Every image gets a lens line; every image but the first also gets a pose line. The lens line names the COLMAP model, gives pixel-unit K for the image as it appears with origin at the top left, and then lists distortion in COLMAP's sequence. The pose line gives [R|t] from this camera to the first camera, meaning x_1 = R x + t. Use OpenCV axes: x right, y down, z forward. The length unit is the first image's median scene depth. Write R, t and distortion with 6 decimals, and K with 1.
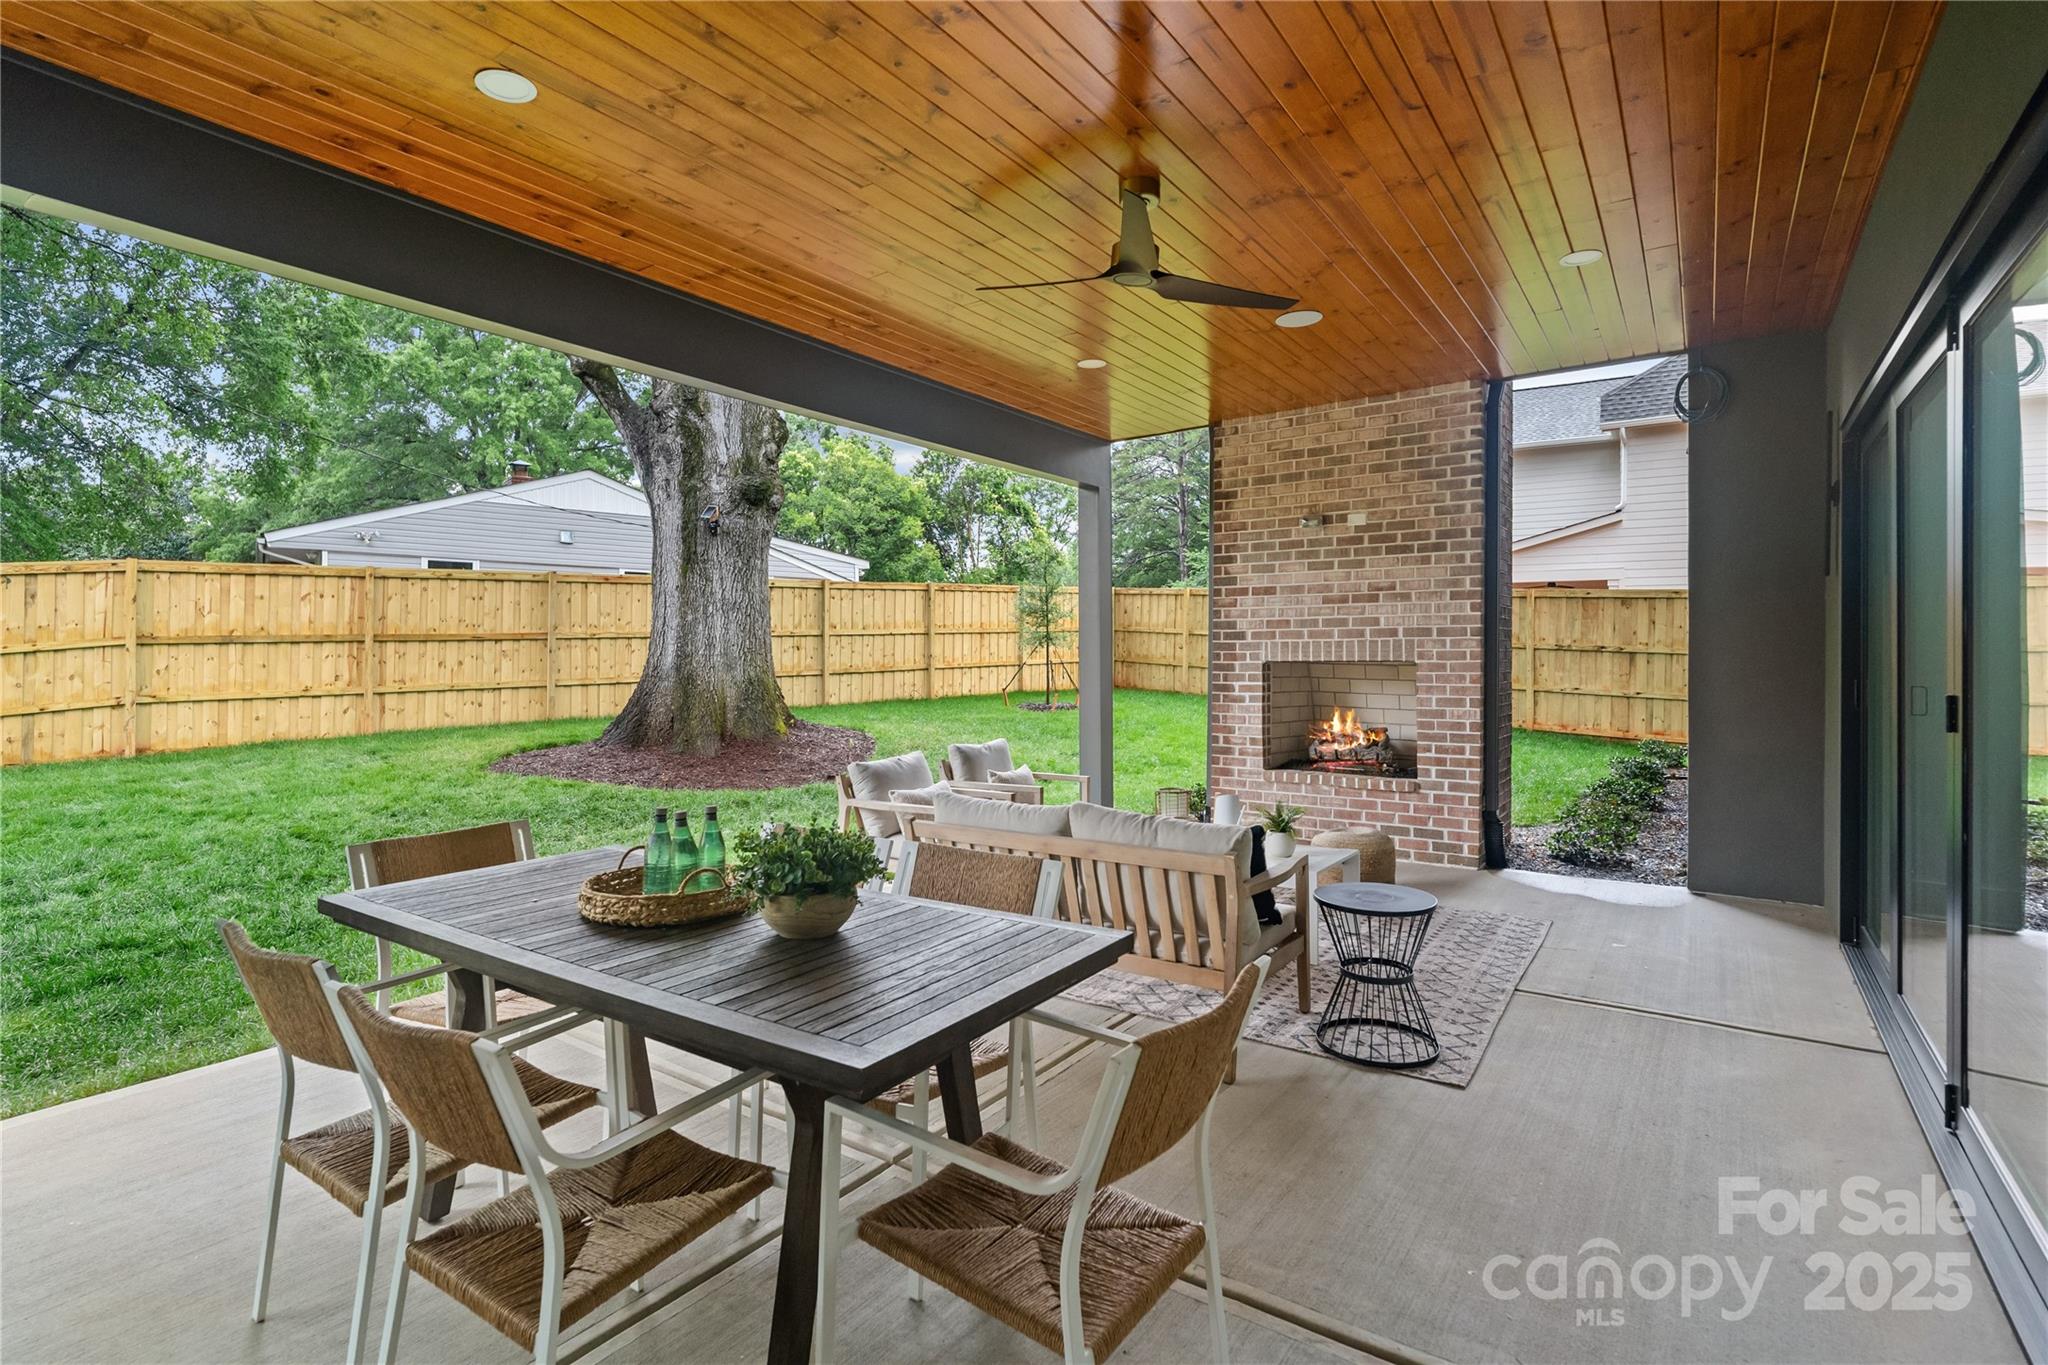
lens RADIAL K [[972.7, 0, 1019.6], [0, 972.7, 661.0], [0, 0, 1]] dist [0.000337, -0.000109]
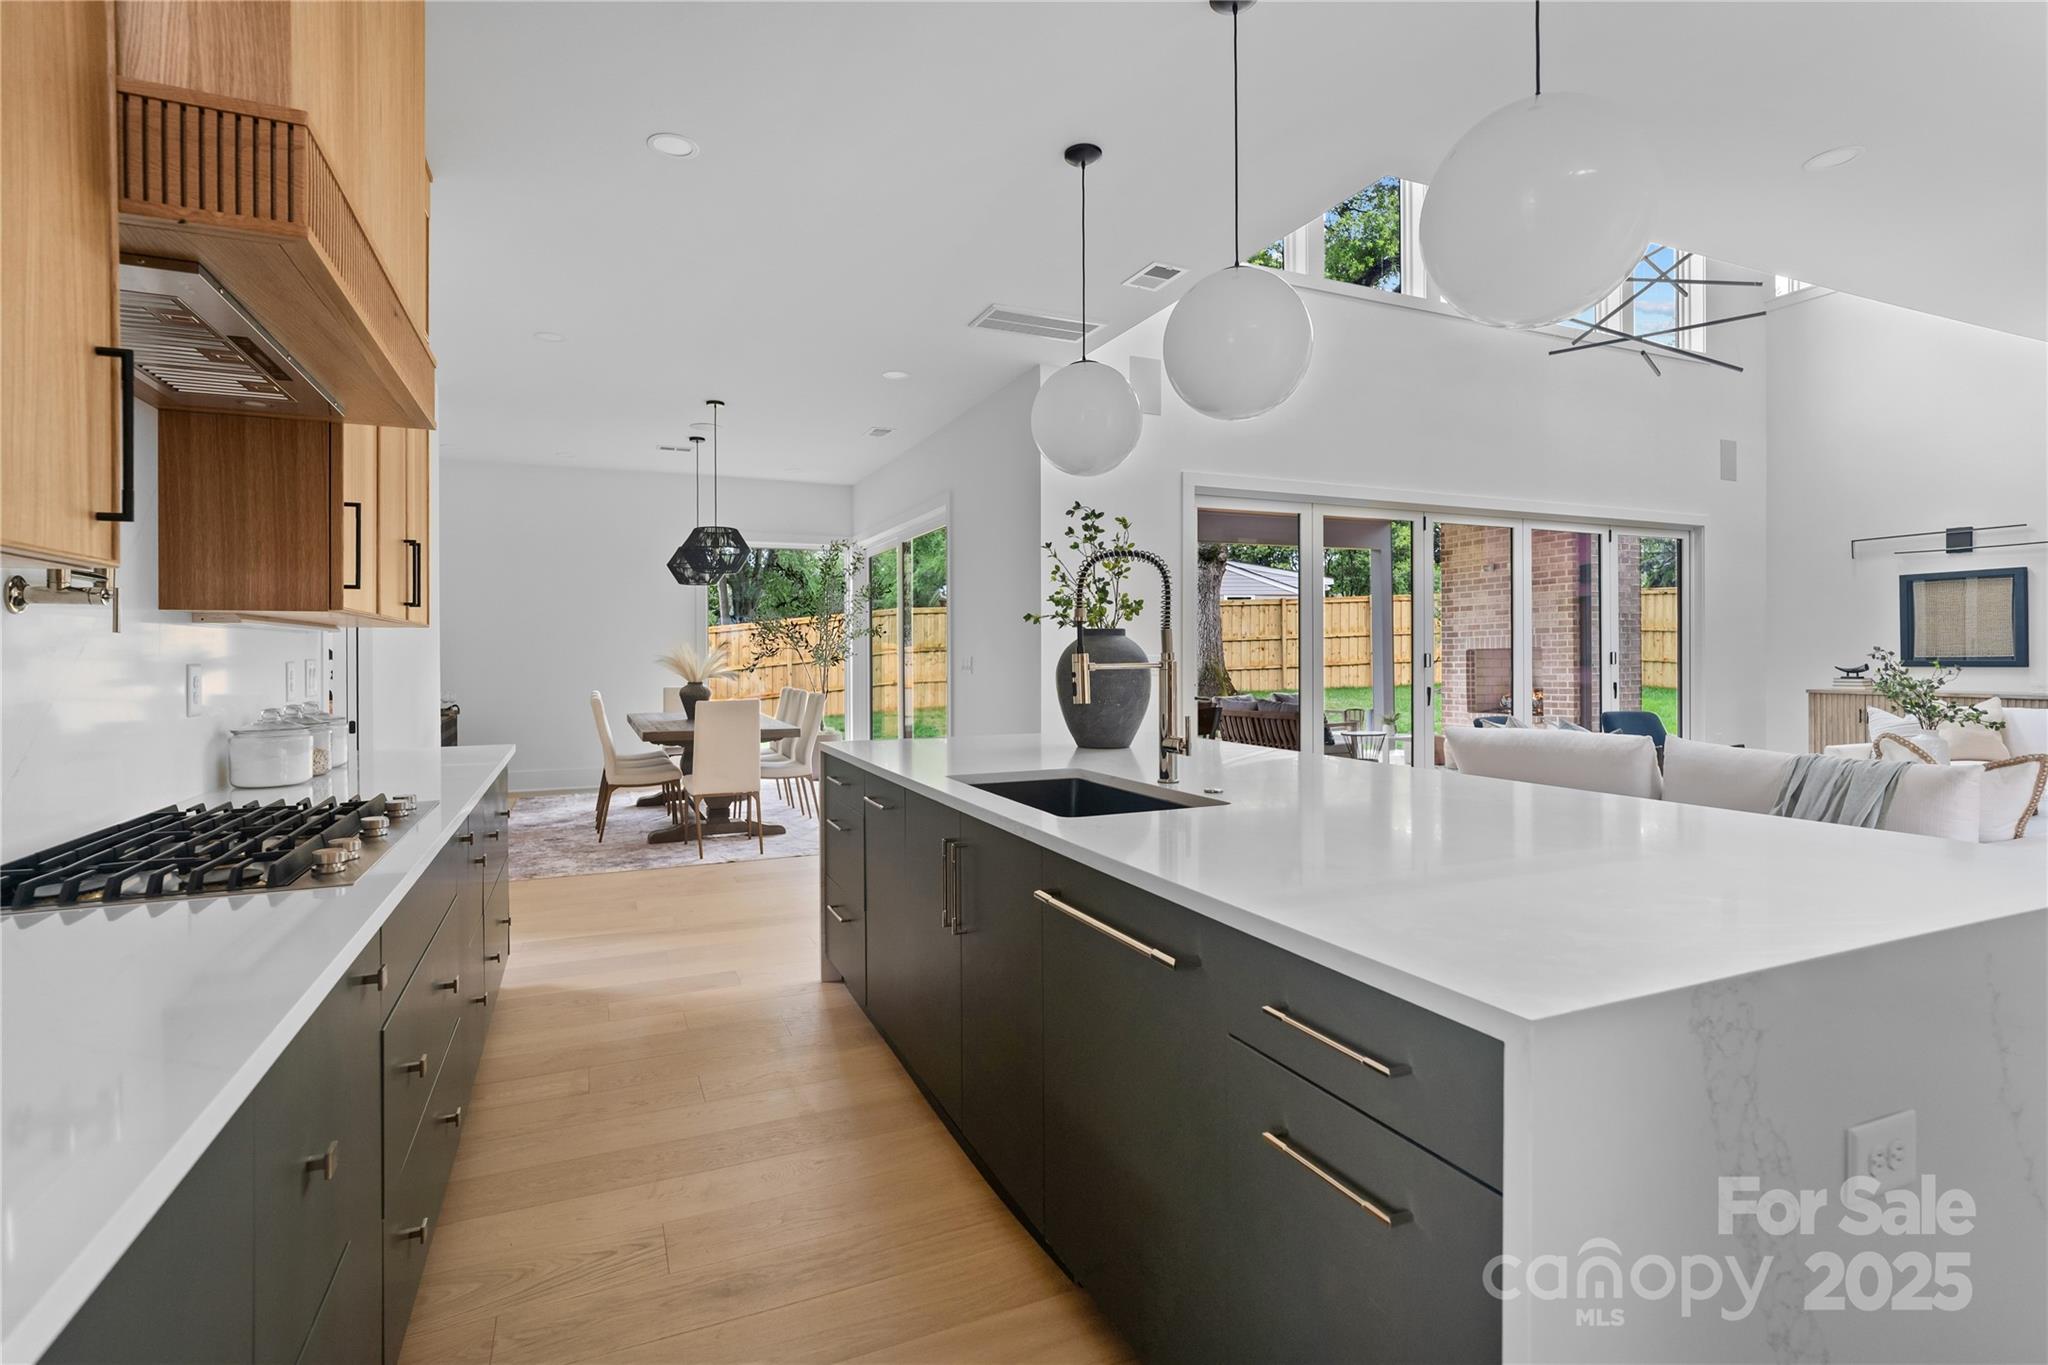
lens RADIAL K [[972.7, 0, 1019.6], [0, 972.7, 661.0], [0, 0, 1]] dist [0.000337, -0.000109]
pose [[0.858312, -0.010753, -0.513015, 0.452134], [0.008221, 0.999940, -0.007204, 0.026676], [0.513062, 0.001966, 0.858350, -0.873767]]
